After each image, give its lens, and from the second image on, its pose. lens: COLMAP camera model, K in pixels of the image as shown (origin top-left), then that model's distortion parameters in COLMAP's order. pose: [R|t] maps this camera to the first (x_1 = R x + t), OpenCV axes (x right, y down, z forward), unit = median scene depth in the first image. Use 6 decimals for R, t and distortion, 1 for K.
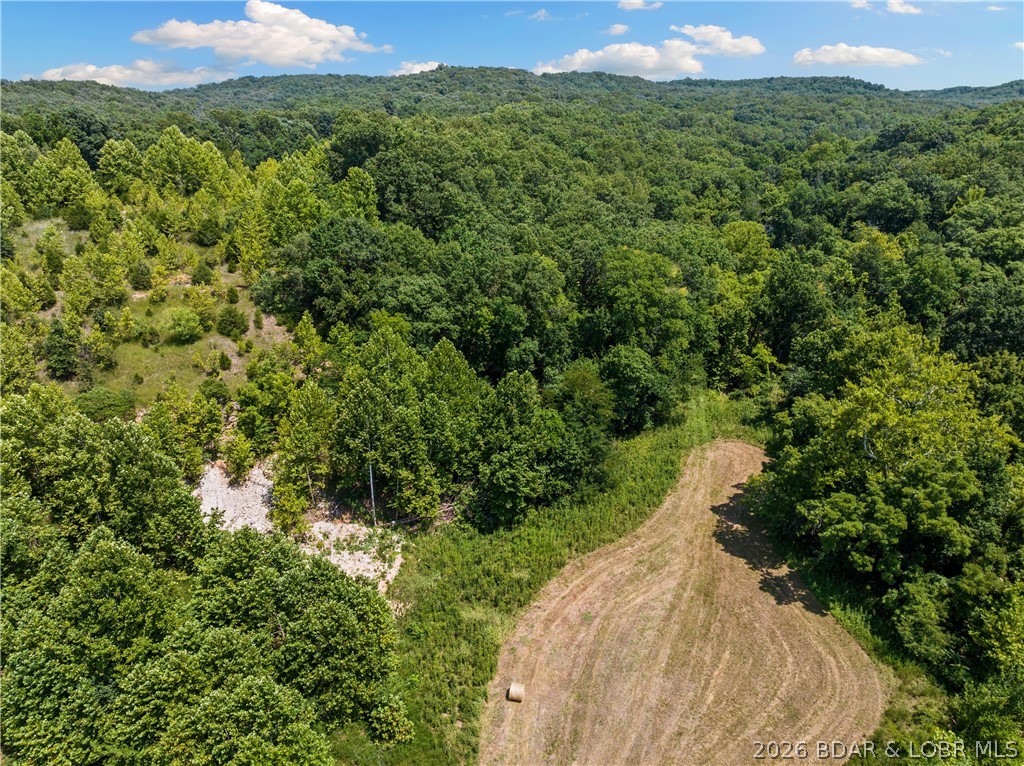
lens RADIAL K [[718.1, 0, 511.6], [0, 718.1, 376.5], [0, 0, 1]] dist [-0.041299, 0.008026]
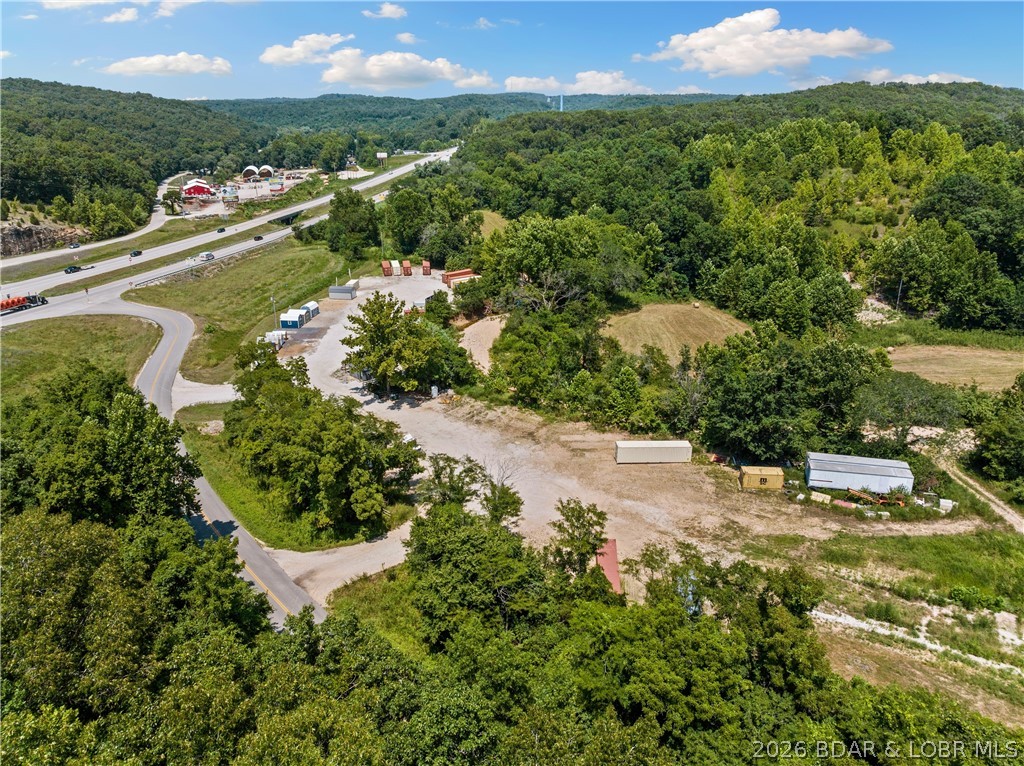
lens RADIAL K [[718.1, 0, 515.3], [0, 718.1, 386.0], [0, 0, 1]] dist [-0.041299, 0.008026]
pose [[0.460684, 0.334397, -0.822161, 0.961845], [-0.318662, 0.926867, 0.198427, 0.312804], [0.828387, 0.170579, 0.533552, -0.906139]]
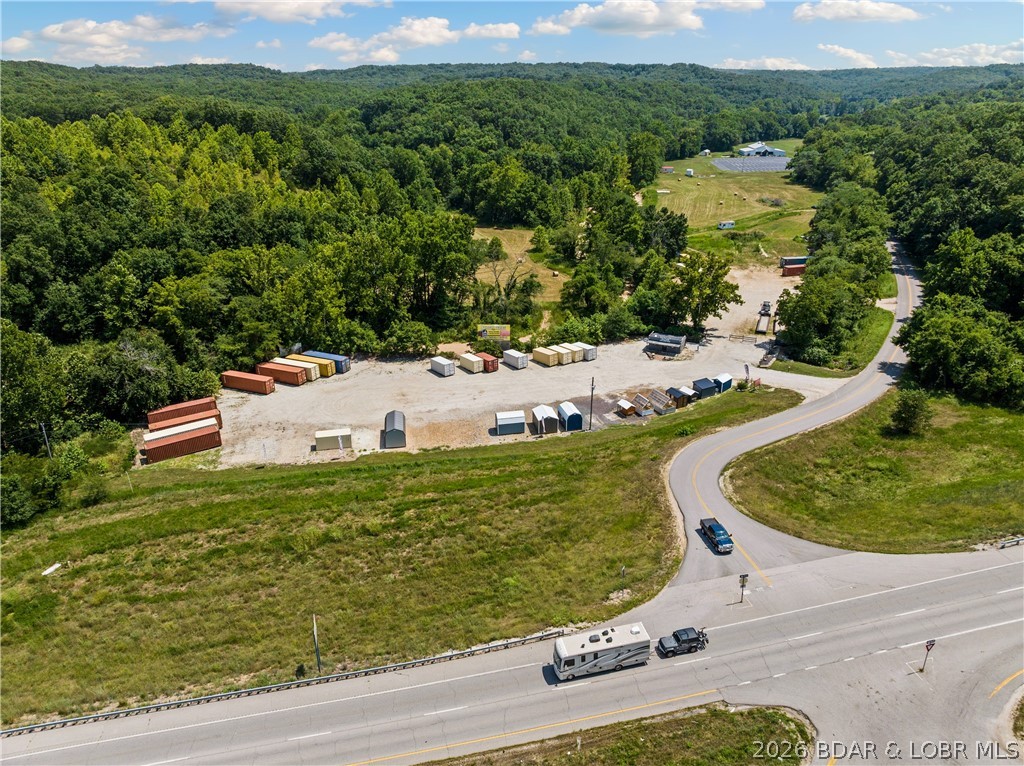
lens RADIAL K [[718.1, 0, 501.7], [0, 718.1, 386.8], [0, 0, 1]] dist [-0.041299, 0.008026]
pose [[0.689992, -0.286345, 0.664769, -1.769796], [0.262137, 0.954932, 0.139247, 0.439934], [-0.674681, 0.078181, 0.733957, -1.261313]]
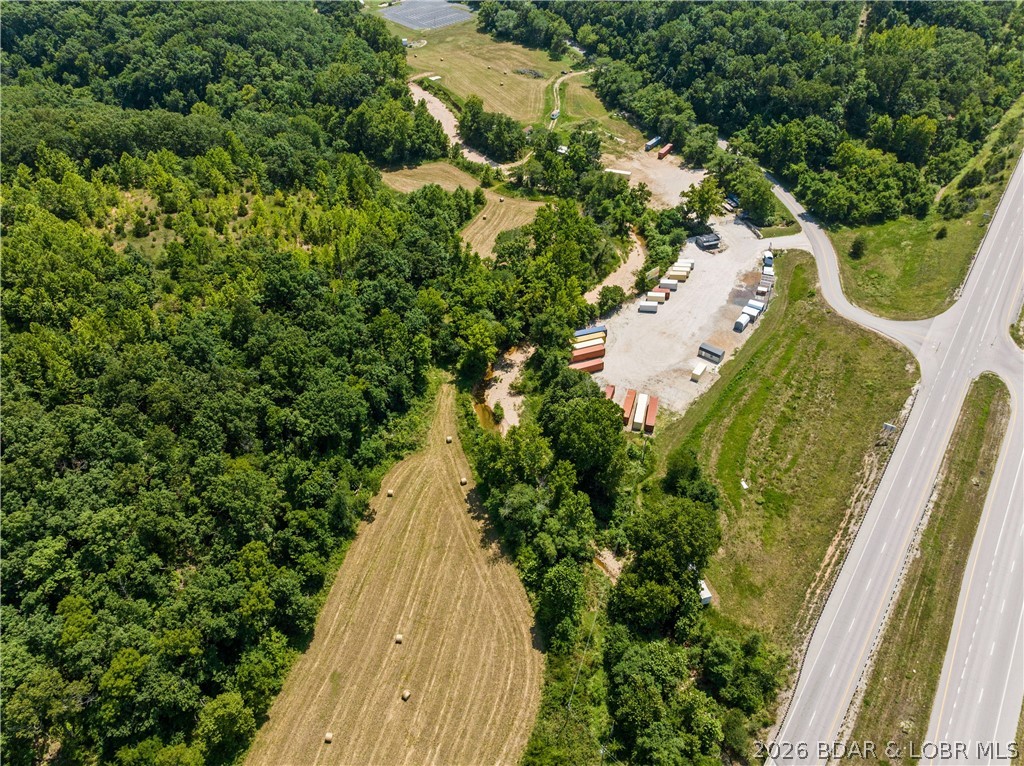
lens RADIAL K [[718.1, 0, 513.5], [0, 718.1, 382.9], [0, 0, 1]] dist [-0.041299, 0.008026]
pose [[0.009647, -0.650358, 0.759566, -2.856619], [0.381539, 0.704528, 0.598388, -0.862207], [-0.924302, 0.284031, 0.254934, -0.208699]]
